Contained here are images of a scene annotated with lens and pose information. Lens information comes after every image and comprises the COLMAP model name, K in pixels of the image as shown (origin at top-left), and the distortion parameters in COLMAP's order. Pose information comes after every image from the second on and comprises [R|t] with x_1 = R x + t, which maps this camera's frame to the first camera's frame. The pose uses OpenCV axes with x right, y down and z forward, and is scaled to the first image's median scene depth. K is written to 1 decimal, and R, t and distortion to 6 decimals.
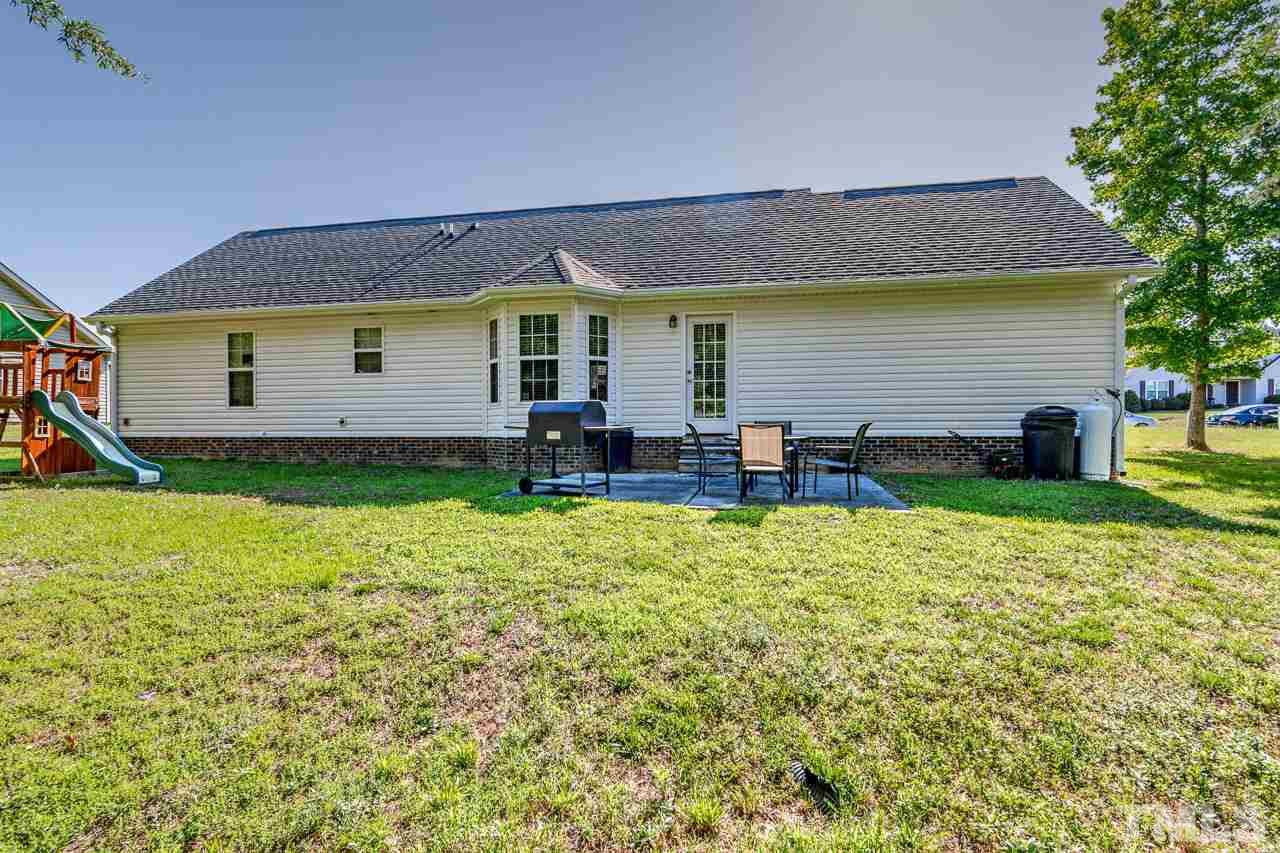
lens RADIAL K [[613.0, 0, 635.0], [0, 613.0, 424.7], [0, 0, 1]] dist [-0.015493, -0.000050]
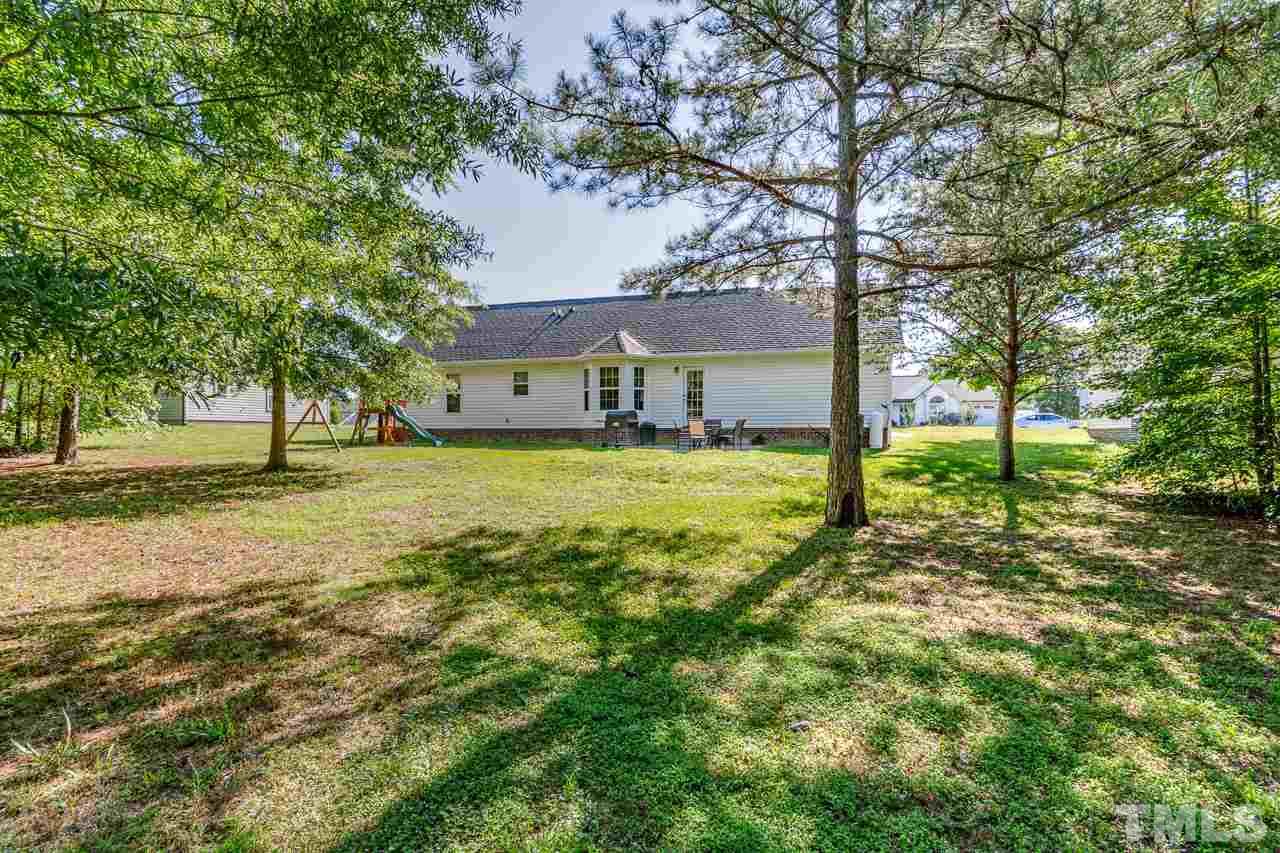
lens RADIAL K [[613.0, 0, 646.2], [0, 613.0, 426.7], [0, 0, 1]] dist [-0.015493, -0.000050]
pose [[0.996253, 0.004148, -0.086382, 0.136987], [-0.004879, 0.999954, -0.008252, 0.032072], [0.086344, 0.008643, 0.996228, -0.983798]]
